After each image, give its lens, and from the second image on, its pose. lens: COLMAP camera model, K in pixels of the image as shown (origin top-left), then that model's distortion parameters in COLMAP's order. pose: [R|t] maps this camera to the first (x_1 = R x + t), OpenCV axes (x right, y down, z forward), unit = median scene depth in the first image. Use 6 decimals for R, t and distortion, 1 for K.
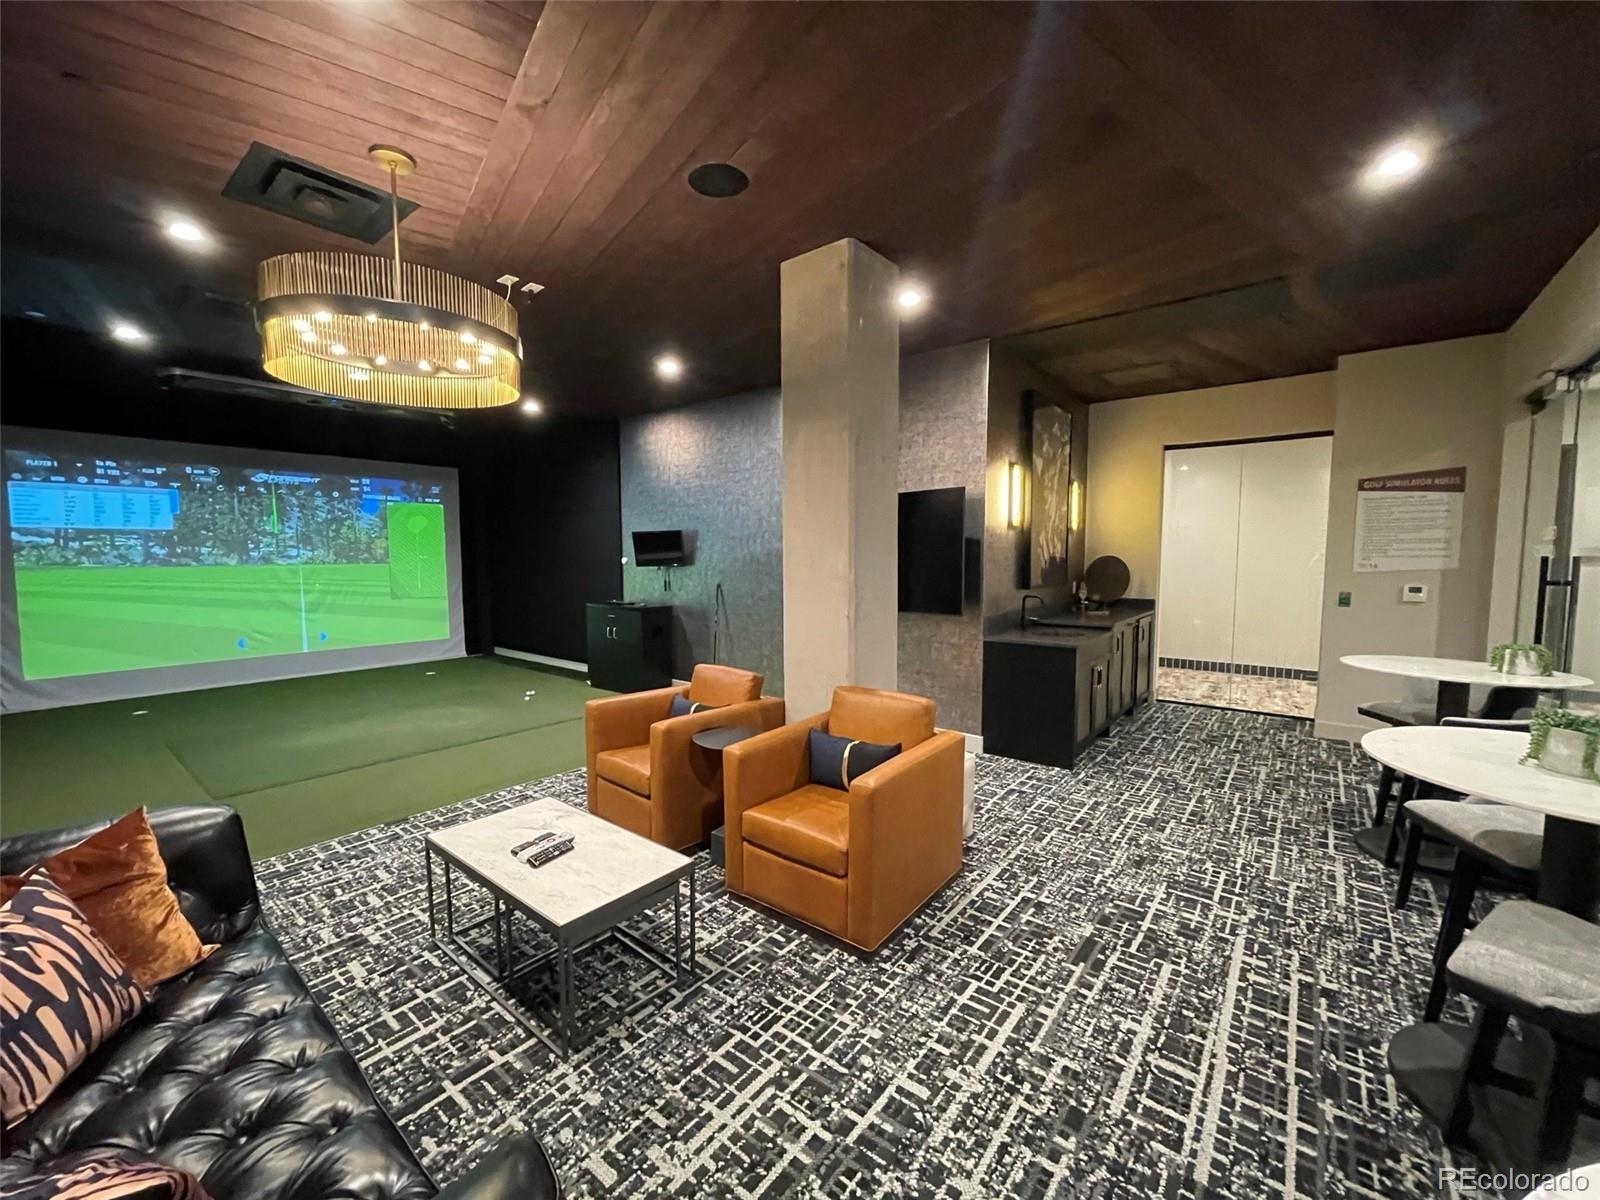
lens RADIAL K [[644.3, 0, 788.2], [0, 644.3, 599.5], [0, 0, 1]] dist [0.001047, 0.000921]
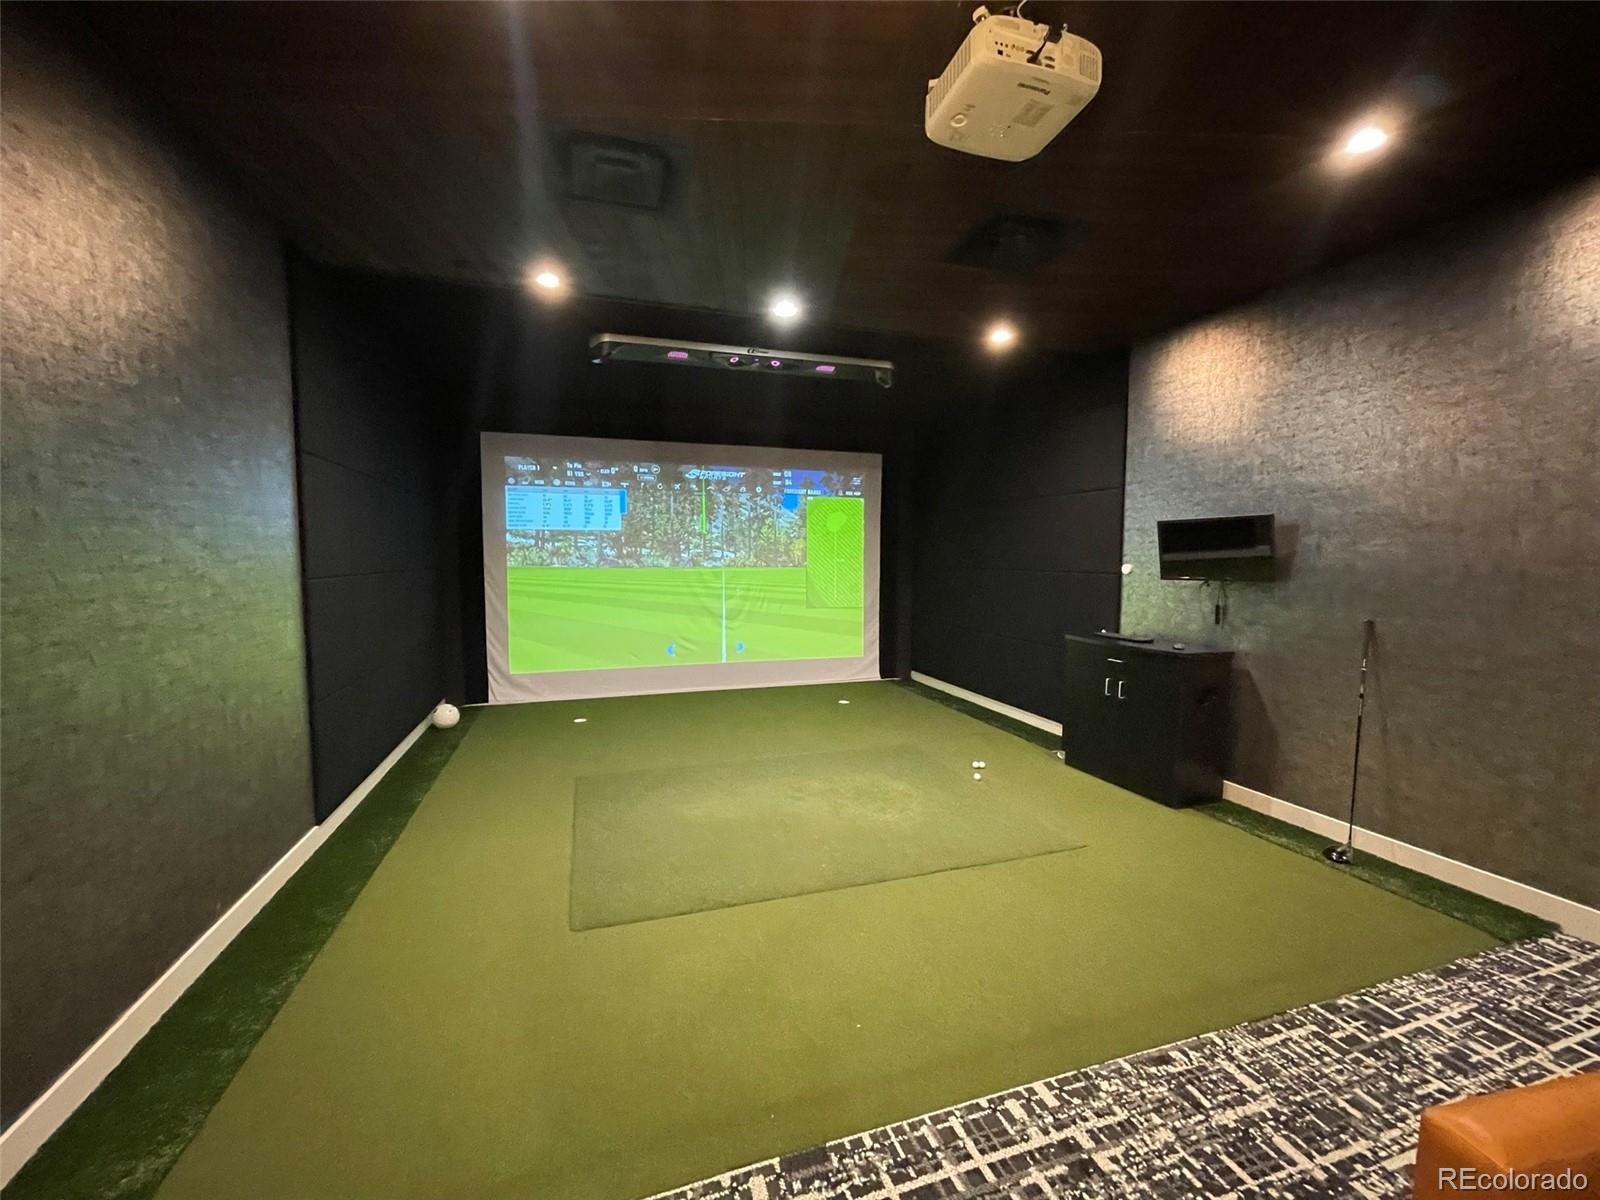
lens RADIAL K [[644.3, 0, 799.5], [0, 644.3, 600.9], [0, 0, 1]] dist [0.001047, 0.000921]
pose [[0.847405, 0.042654, -0.529231, -0.189678], [-0.044632, 0.998963, 0.009047, -0.020791], [0.529067, 0.015955, 0.848430, 0.297643]]
